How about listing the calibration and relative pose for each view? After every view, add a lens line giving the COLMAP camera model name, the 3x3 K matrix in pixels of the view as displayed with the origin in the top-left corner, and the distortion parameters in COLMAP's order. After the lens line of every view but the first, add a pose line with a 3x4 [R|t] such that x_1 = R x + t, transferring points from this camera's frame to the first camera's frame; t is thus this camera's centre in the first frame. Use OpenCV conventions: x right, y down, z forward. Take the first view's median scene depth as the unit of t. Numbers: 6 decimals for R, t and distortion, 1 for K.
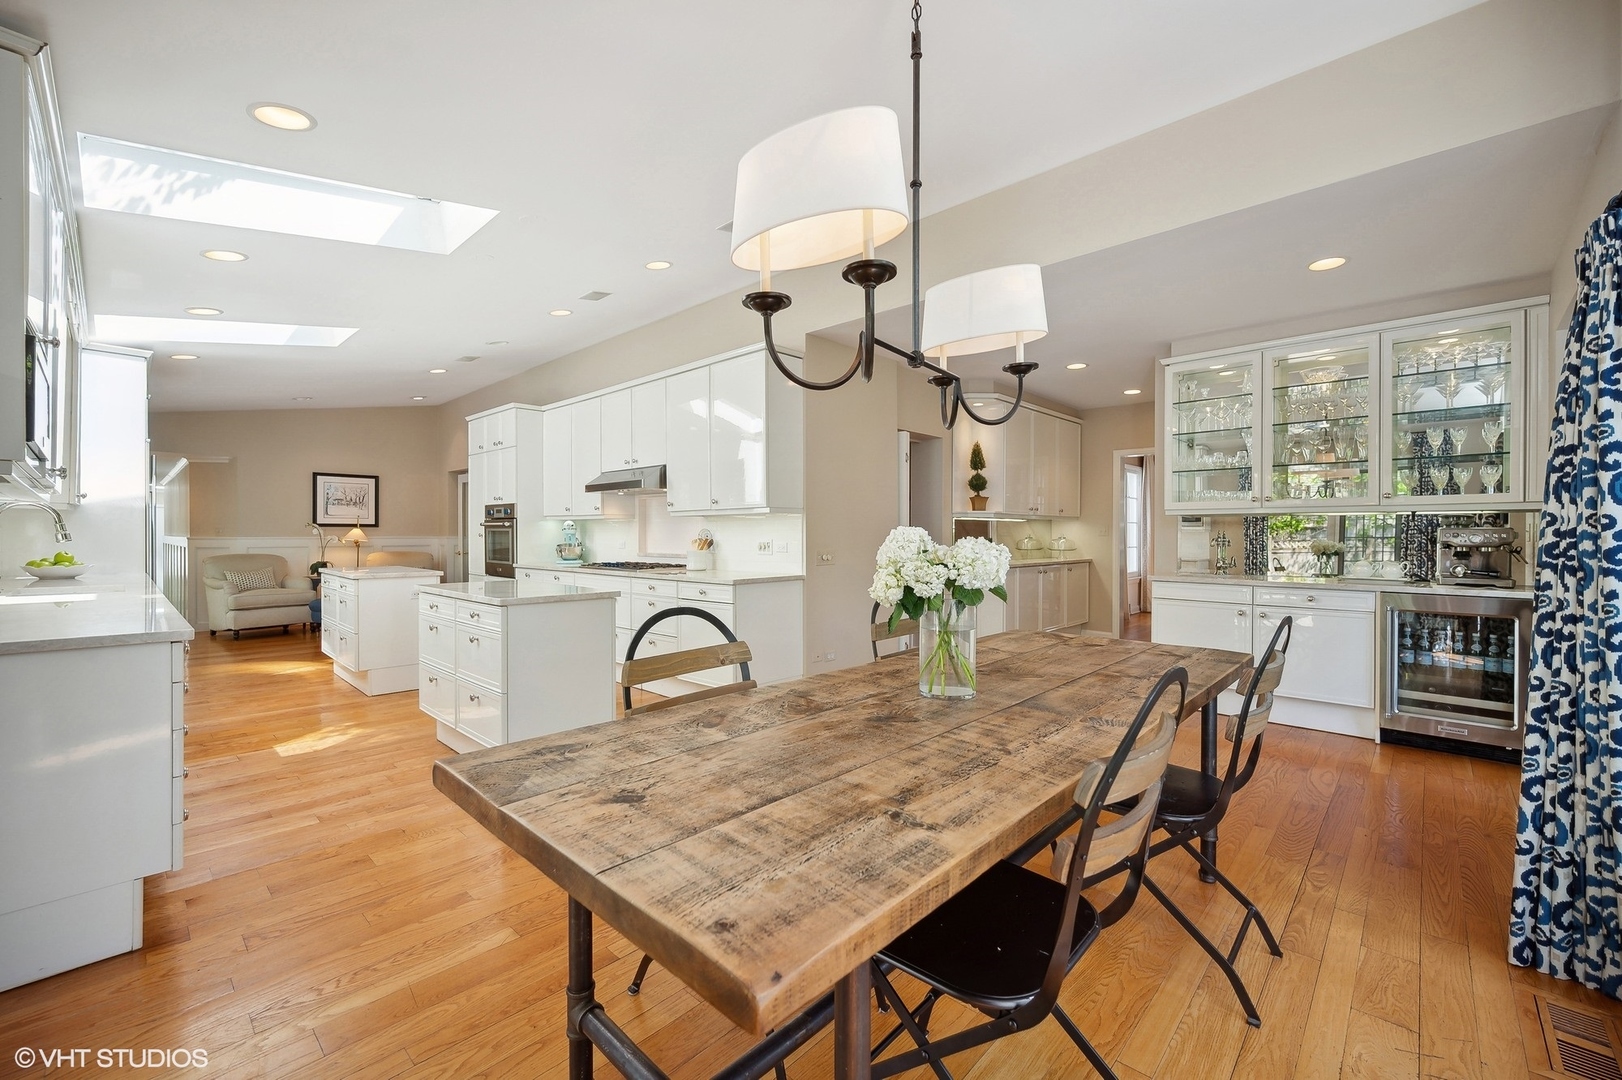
lens RADIAL K [[656.2, 0, 808.4], [0, 656.2, 545.2], [0, 0, 1]] dist [-0.005728, -0.000815]
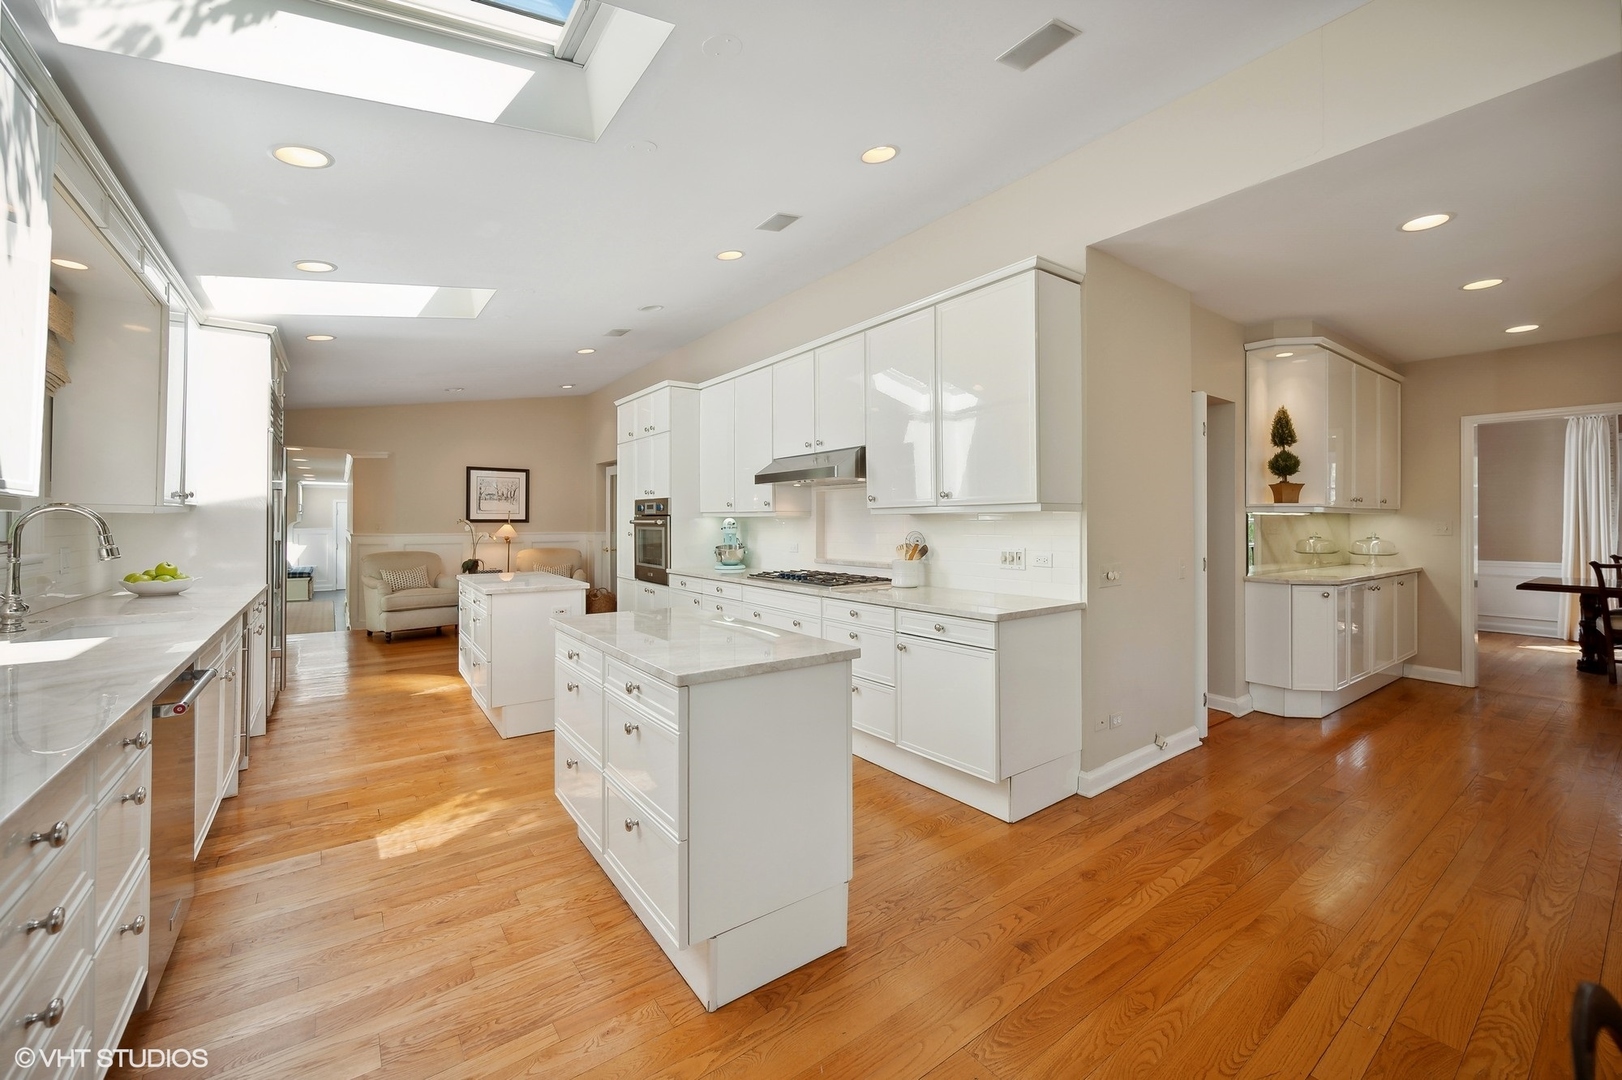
lens RADIAL K [[656.2, 0, 814.3], [0, 656.2, 522.2], [0, 0, 1]] dist [-0.005728, -0.000815]
pose [[0.983566, -0.001453, -0.180542, -0.115795], [-0.002011, 0.999817, -0.019004, -0.017511], [0.180537, 0.019054, 0.983384, 0.211498]]
